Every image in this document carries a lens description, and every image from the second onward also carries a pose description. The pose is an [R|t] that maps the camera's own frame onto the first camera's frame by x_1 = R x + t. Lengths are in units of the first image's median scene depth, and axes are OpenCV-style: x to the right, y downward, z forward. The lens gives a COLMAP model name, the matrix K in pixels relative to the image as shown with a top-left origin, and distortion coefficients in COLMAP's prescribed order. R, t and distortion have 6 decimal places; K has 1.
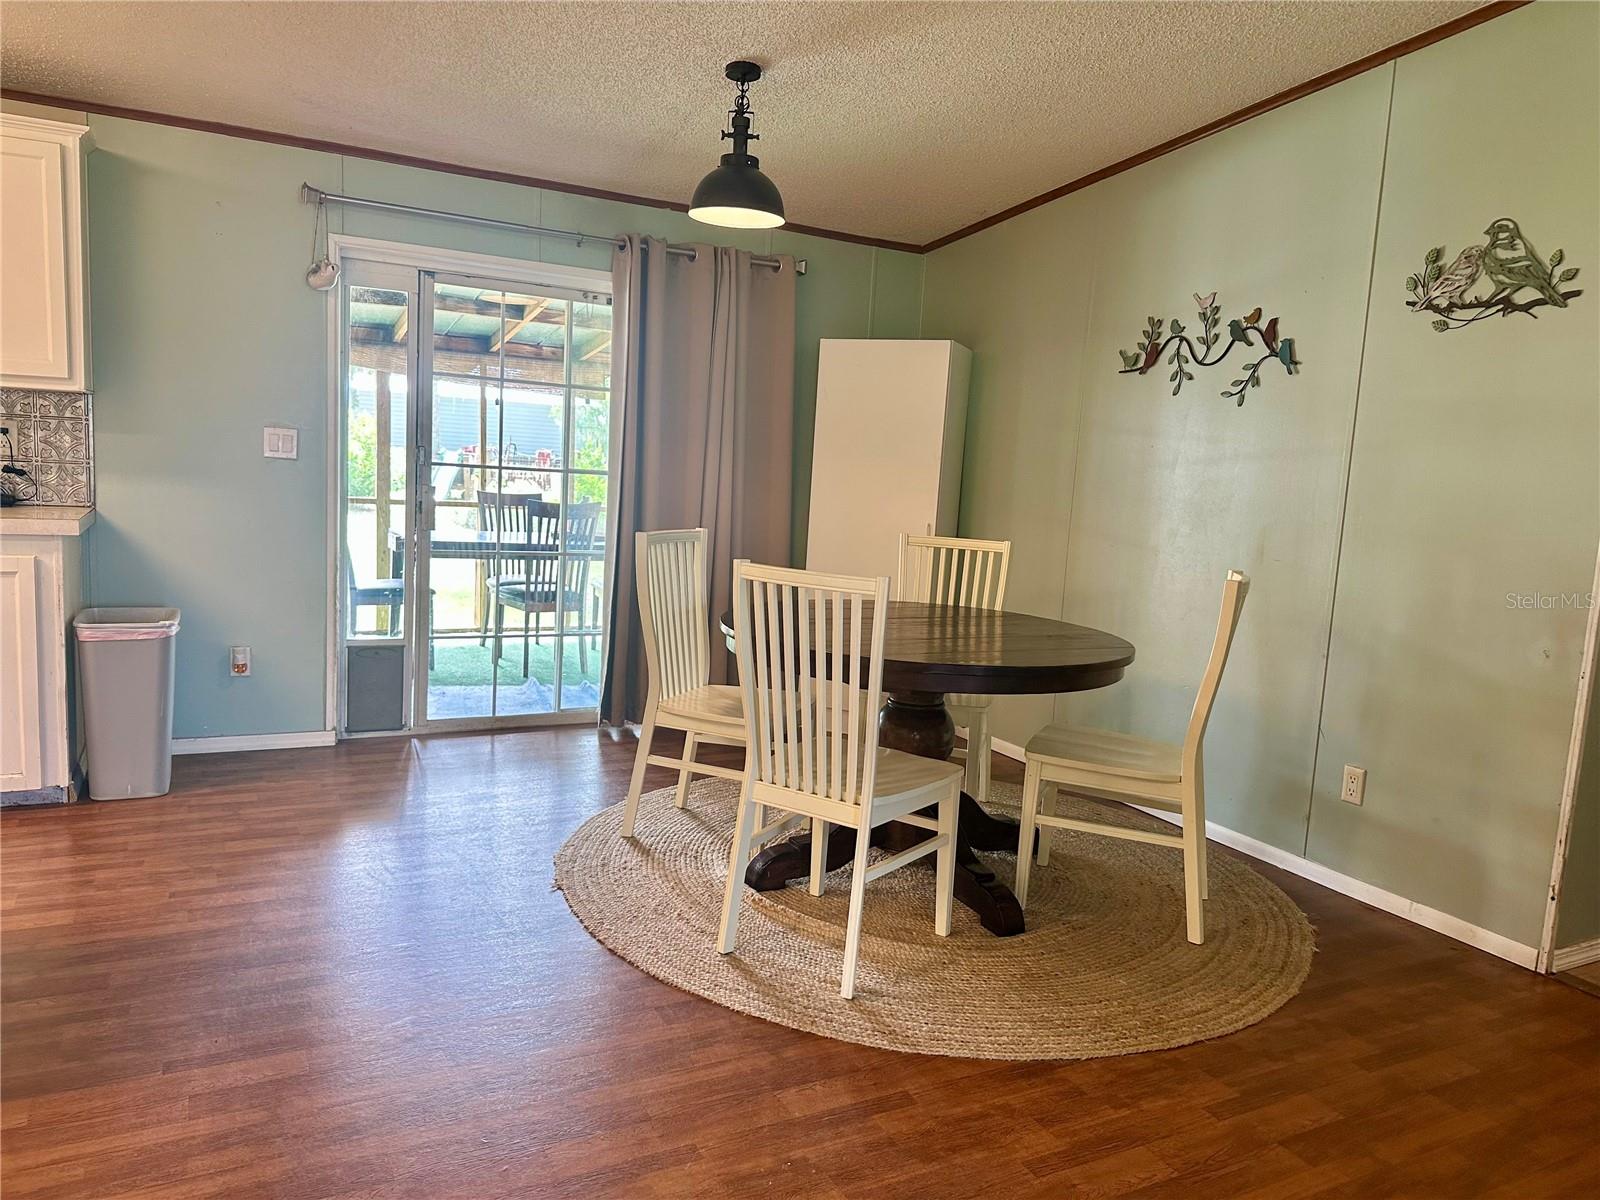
lens RADIAL K [[1127.3, 0, 800.0], [0, 1127.3, 600.0], [0, 0, 1]] dist [-0.014444, -0.001640]
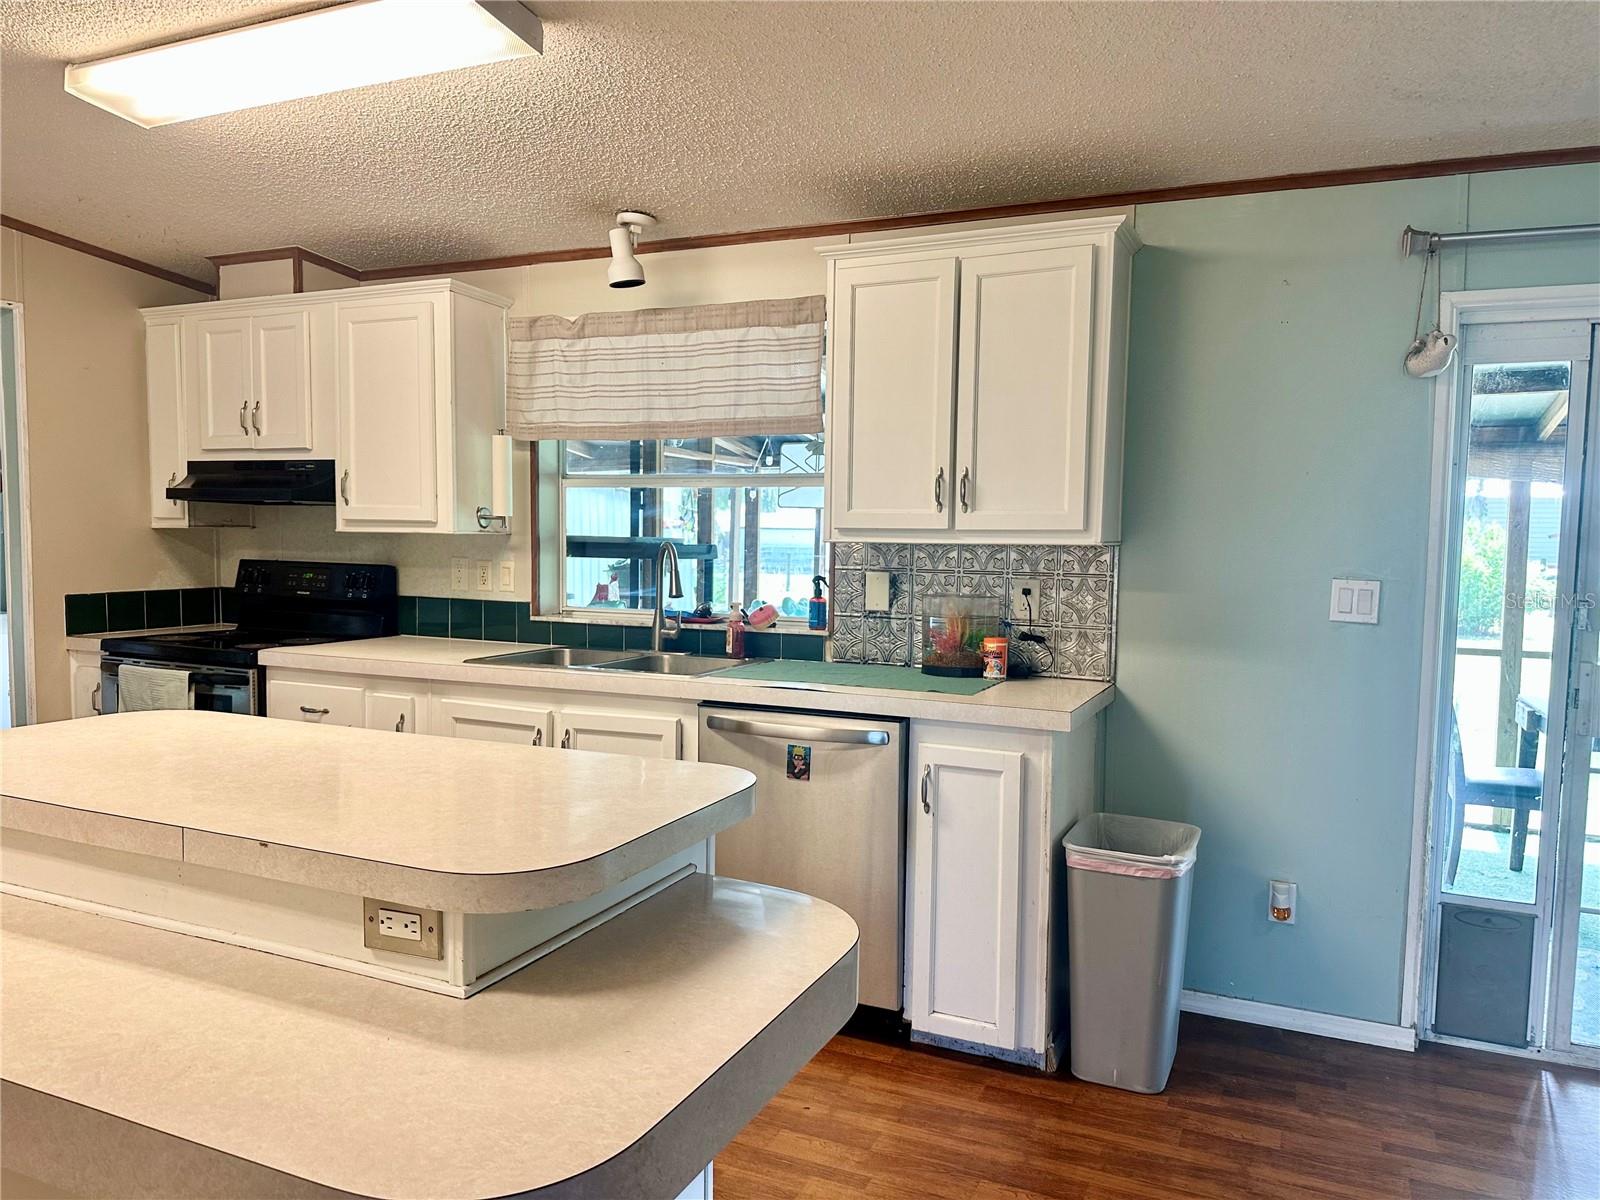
lens RADIAL K [[1162.9, 0, 796.9], [0, 1162.9, 616.1], [0, 0, 1]] dist [0.056396, -0.071977]
pose [[0.622915, 0.010737, -0.782215, -0.113105], [-0.081048, 0.995411, -0.050879, -0.069985], [0.778079, 0.095091, 0.620927, 0.294388]]
